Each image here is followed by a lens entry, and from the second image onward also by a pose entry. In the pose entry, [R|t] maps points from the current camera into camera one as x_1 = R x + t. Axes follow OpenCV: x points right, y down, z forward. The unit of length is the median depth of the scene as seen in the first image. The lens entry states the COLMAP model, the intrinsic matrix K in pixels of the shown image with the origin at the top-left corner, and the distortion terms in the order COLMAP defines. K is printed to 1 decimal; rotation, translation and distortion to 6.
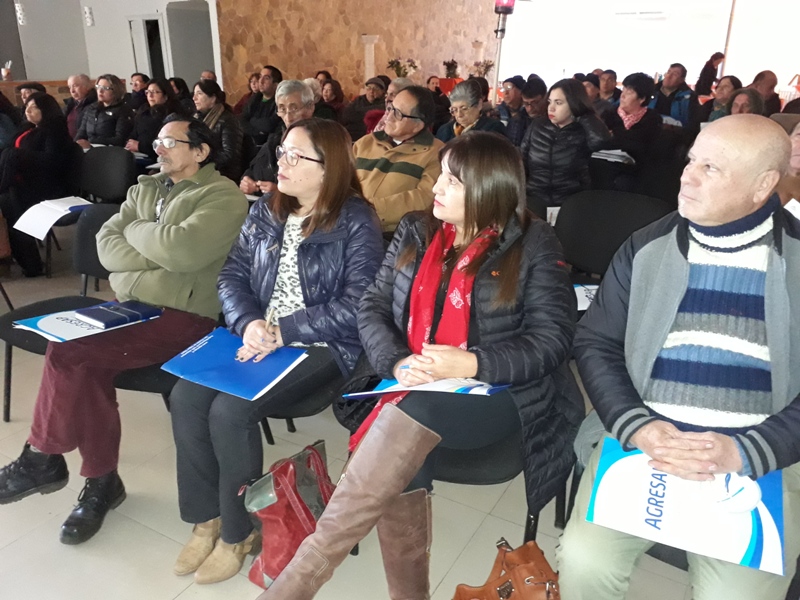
lens RADIAL K [[624.1, 0, 400.0], [0, 624.1, 300.0], [0, 0, 1]] dist [0.008722, -0.030622]
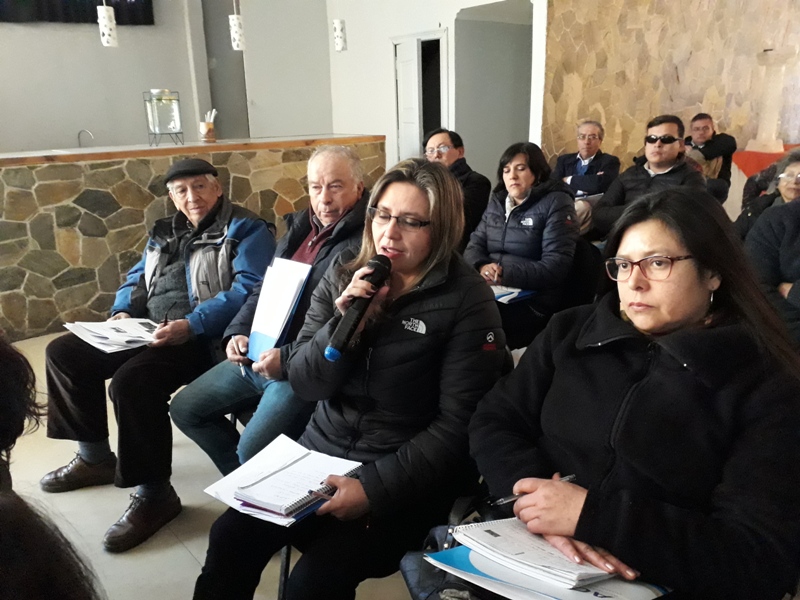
lens RADIAL K [[624.1, 0, 400.0], [0, 624.1, 300.0], [0, 0, 1]] dist [0.008722, -0.030622]
pose [[0.947788, 0.068667, -0.311420, -0.207421], [-0.085786, 0.995445, -0.041593, -0.155679], [0.307146, 0.066137, 0.949362, 0.400933]]
